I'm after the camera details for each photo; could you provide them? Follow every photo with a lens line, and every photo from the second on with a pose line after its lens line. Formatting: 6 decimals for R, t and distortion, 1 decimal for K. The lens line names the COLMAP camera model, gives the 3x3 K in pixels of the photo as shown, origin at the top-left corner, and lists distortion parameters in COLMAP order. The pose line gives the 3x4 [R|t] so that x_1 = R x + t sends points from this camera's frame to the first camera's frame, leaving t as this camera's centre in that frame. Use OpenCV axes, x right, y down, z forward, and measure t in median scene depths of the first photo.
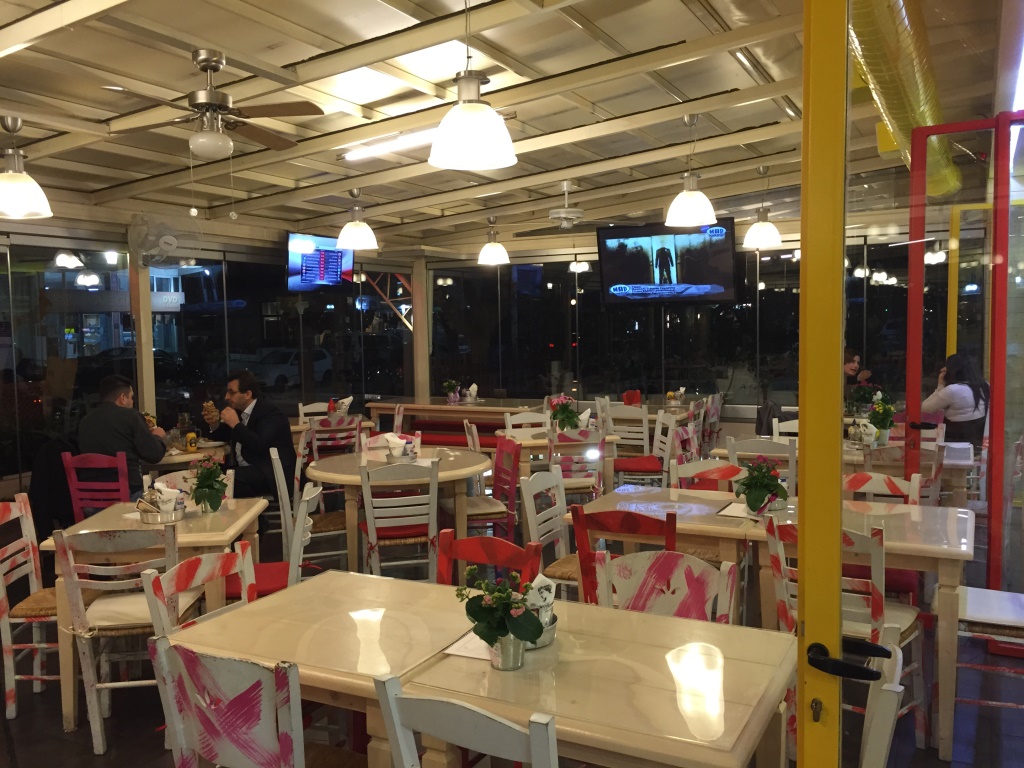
lens RADIAL K [[877.6, 0, 512.9], [0, 877.6, 379.3], [0, 0, 1]] dist [0.072271, -0.106065]
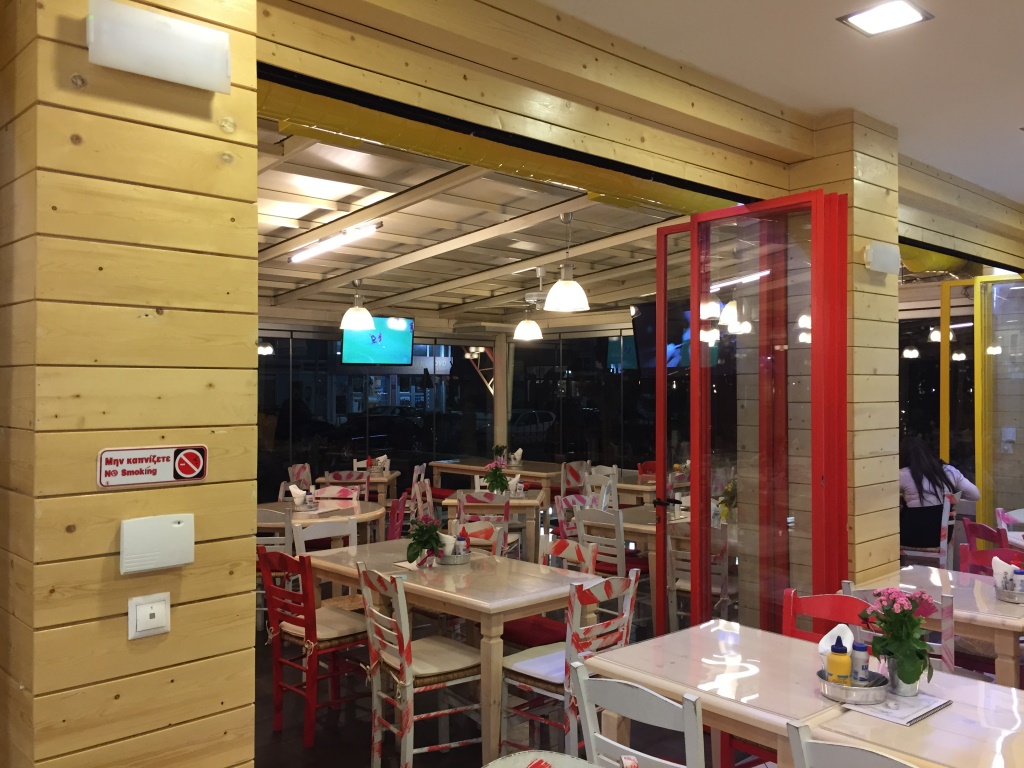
lens RADIAL K [[877.6, 0, 508.7], [0, 877.6, 384.1], [0, 0, 1]] dist [0.072271, -0.106065]
pose [[0.945288, 0.016331, -0.325828, 0.341750], [-0.038024, 0.997455, -0.060321, -0.009818], [0.324014, 0.069410, 0.943503, -0.038367]]
